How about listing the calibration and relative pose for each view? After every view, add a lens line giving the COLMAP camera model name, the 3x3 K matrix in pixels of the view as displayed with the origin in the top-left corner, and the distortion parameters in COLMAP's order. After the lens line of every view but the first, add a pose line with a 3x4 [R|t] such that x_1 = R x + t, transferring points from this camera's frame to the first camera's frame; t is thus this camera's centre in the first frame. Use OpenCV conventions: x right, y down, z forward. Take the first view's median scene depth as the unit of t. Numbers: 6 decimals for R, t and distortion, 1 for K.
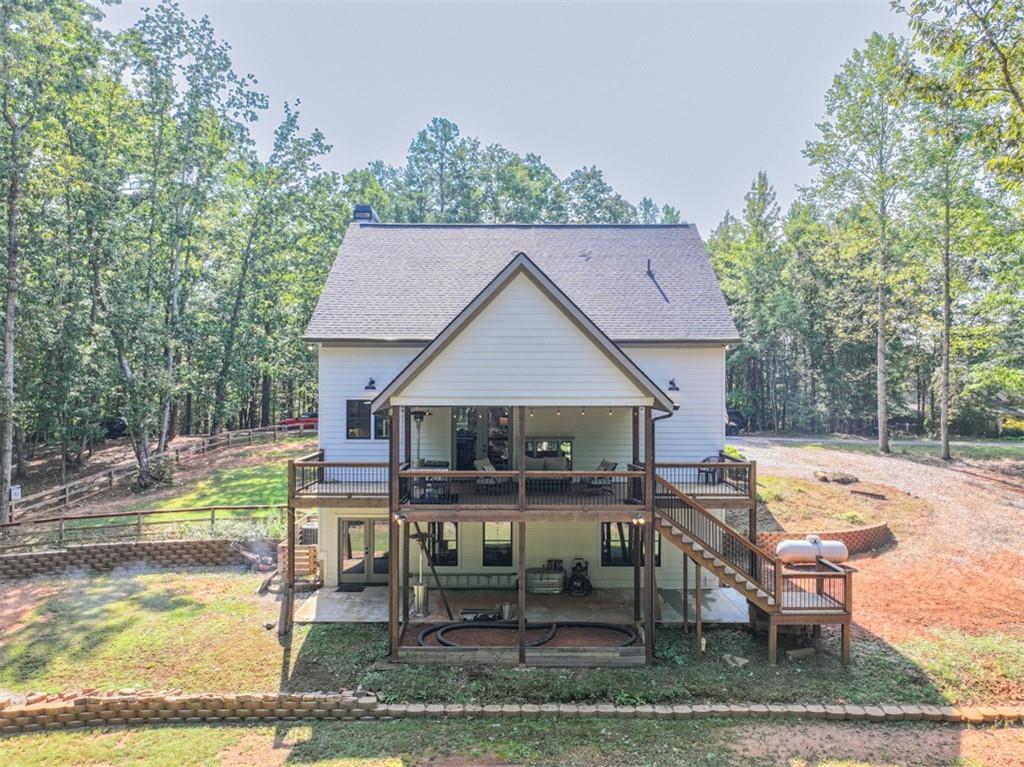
lens RADIAL K [[735.7, 0, 512.0], [0, 735.7, 383.5], [0, 0, 1]] dist [-0.000580, 0.002103]
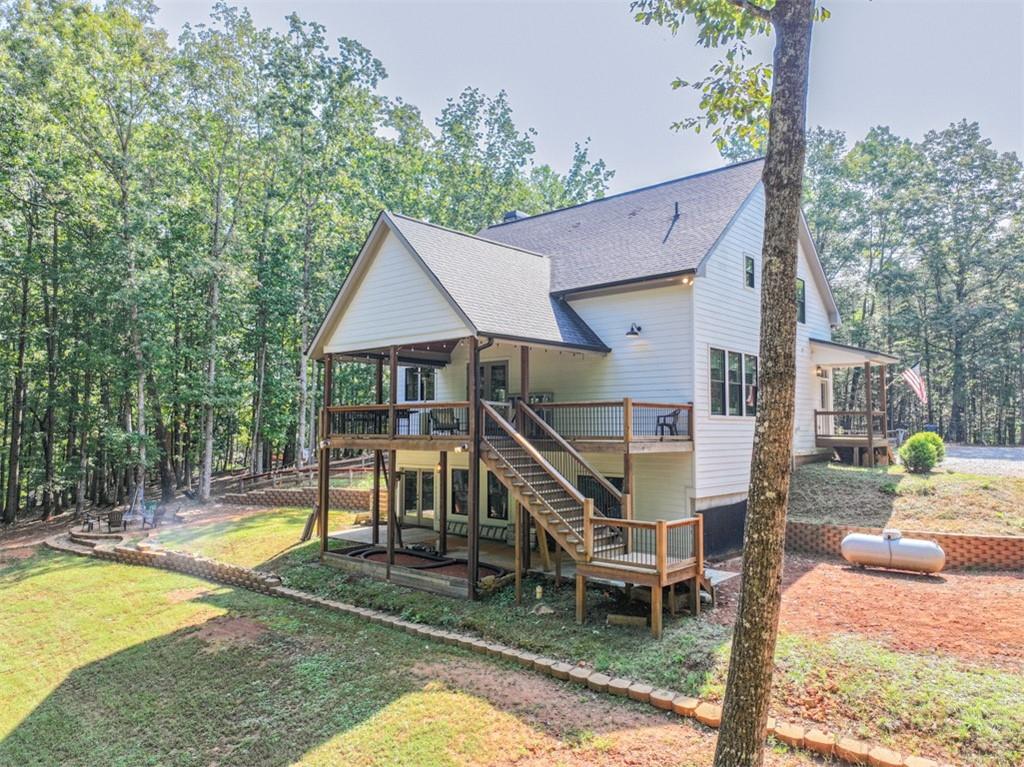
lens RADIAL K [[735.7, 0, 512.0], [0, 735.7, 383.5], [0, 0, 1]] dist [-0.000580, 0.002103]
pose [[0.744452, -0.041506, -0.666384, 0.894667], [-0.005276, 0.997669, -0.068034, 0.164813], [0.667655, 0.054163, 0.742498, 0.297888]]
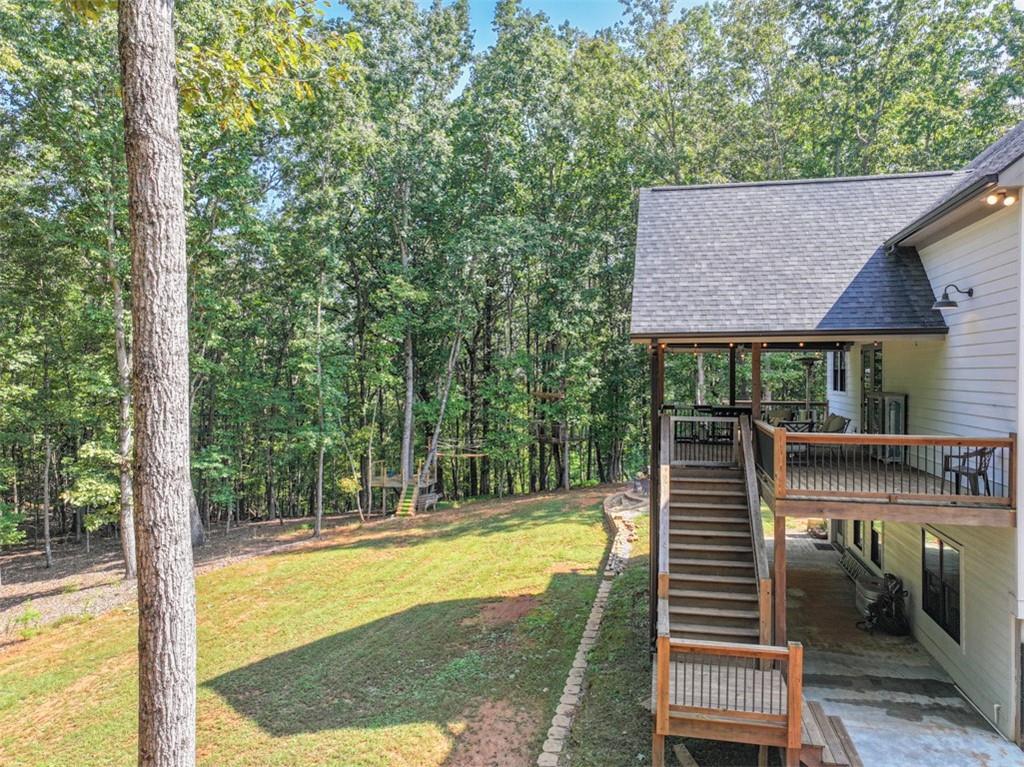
lens RADIAL K [[735.7, 0, 512.0], [0, 735.7, 383.5], [0, 0, 1]] dist [-0.000580, 0.002103]
pose [[-0.224476, 0.012020, -0.974405, 0.999203], [-0.019169, 0.999676, 0.016748, 0.076544], [0.974291, 0.022438, -0.224173, 1.028952]]
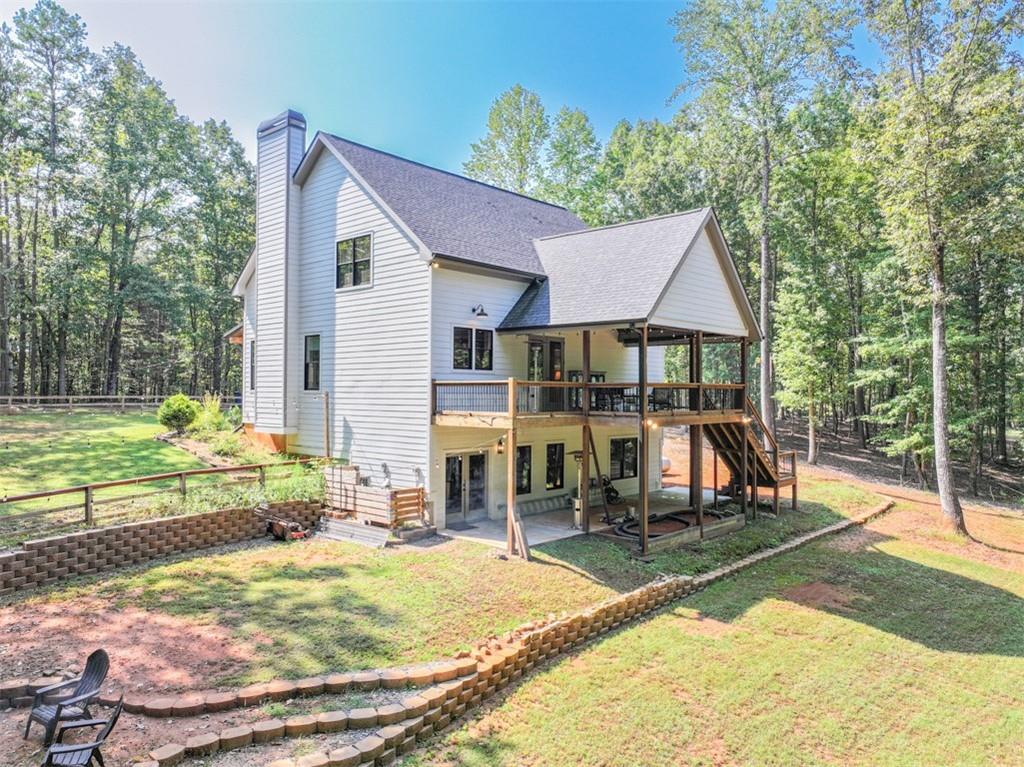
lens RADIAL K [[701.9, 0, 512.0], [0, 701.9, 383.5], [0, 0, 1]] dist [-0.001910, 0.000860]
pose [[0.689619, 0.010665, 0.724094, -1.058693], [0.008155, 0.999714, -0.022491, 0.147200], [-0.724127, 0.021415, 0.689334, 0.420269]]
